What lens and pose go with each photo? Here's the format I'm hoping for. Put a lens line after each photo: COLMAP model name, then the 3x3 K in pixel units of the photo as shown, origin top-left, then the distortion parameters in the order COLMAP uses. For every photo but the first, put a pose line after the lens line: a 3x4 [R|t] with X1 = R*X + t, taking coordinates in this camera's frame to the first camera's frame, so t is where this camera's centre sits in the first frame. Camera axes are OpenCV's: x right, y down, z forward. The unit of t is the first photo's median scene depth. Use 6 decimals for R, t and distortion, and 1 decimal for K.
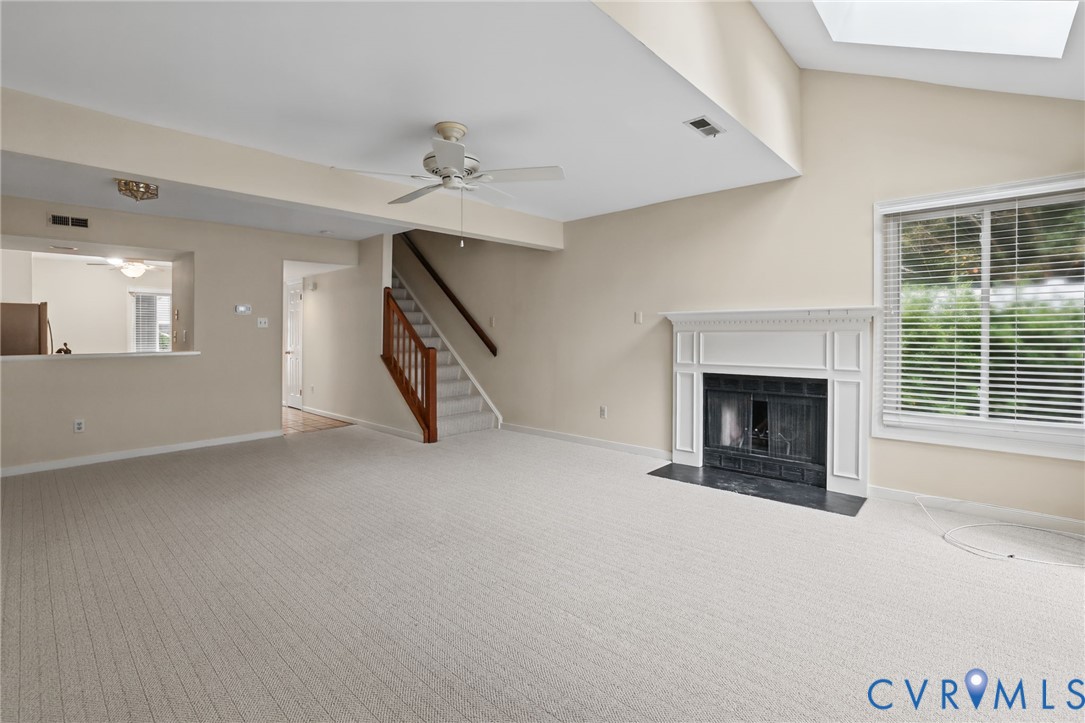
lens RADIAL K [[485.6, 0, 544.4], [0, 485.6, 342.7], [0, 0, 1]] dist [-0.046734, 0.015738]
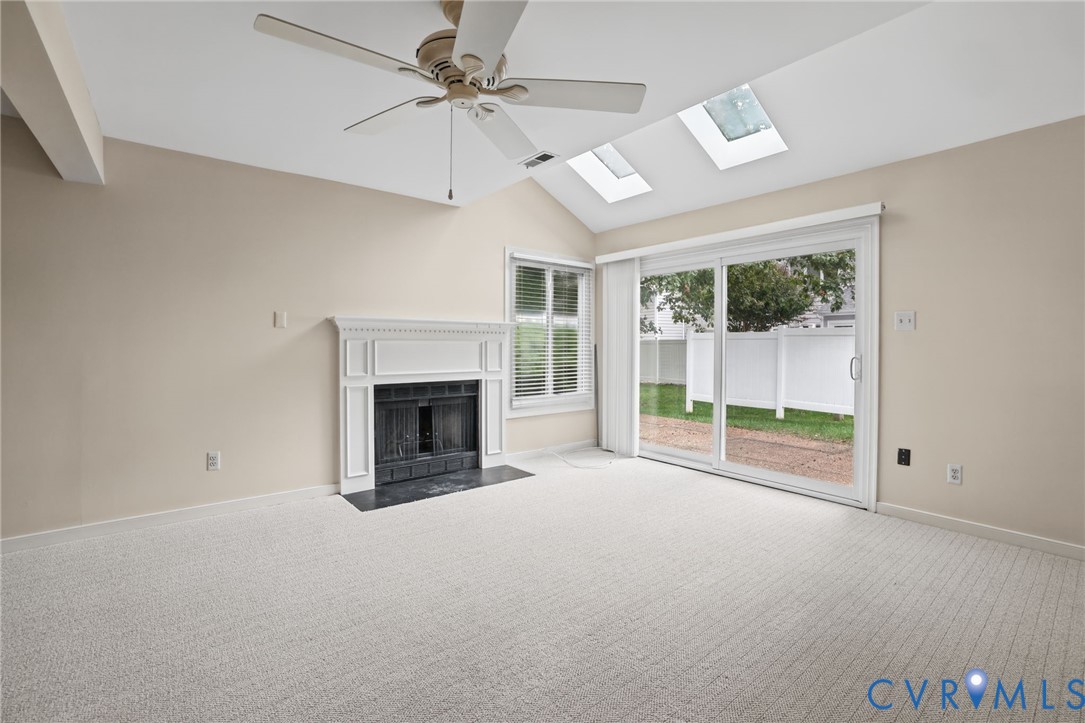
lens RADIAL K [[497.3, 0, 538.6], [0, 497.3, 347.9], [0, 0, 1]] dist [-0.001061, -0.000244]
pose [[0.158106, -0.005016, 0.987409, -0.595900], [0.013335, 0.999907, 0.002944, -0.006111], [-0.987332, 0.012702, 0.158158, 0.587964]]
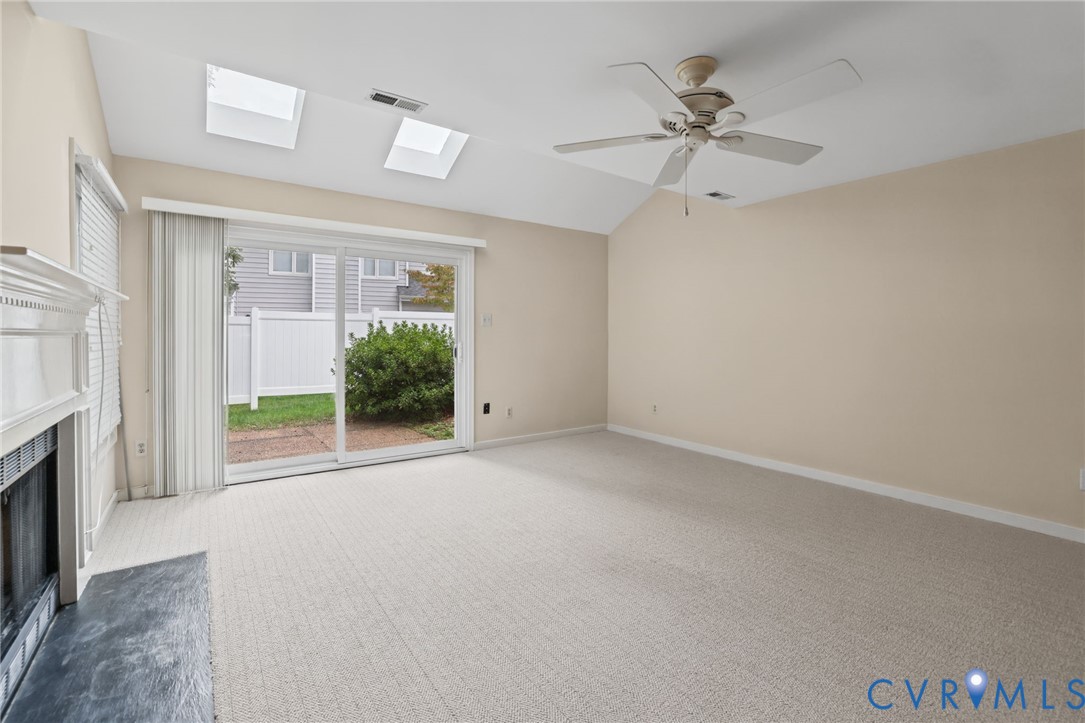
lens RADIAL K [[485.6, 0, 544.4], [0, 485.6, 342.7], [0, 0, 1]] dist [-0.046734, 0.015738]
pose [[-0.978181, -0.014128, 0.207272, -0.098130], [-0.005699, 0.999134, 0.041209, -0.034332], [-0.207675, 0.039129, -0.977415, 1.280788]]
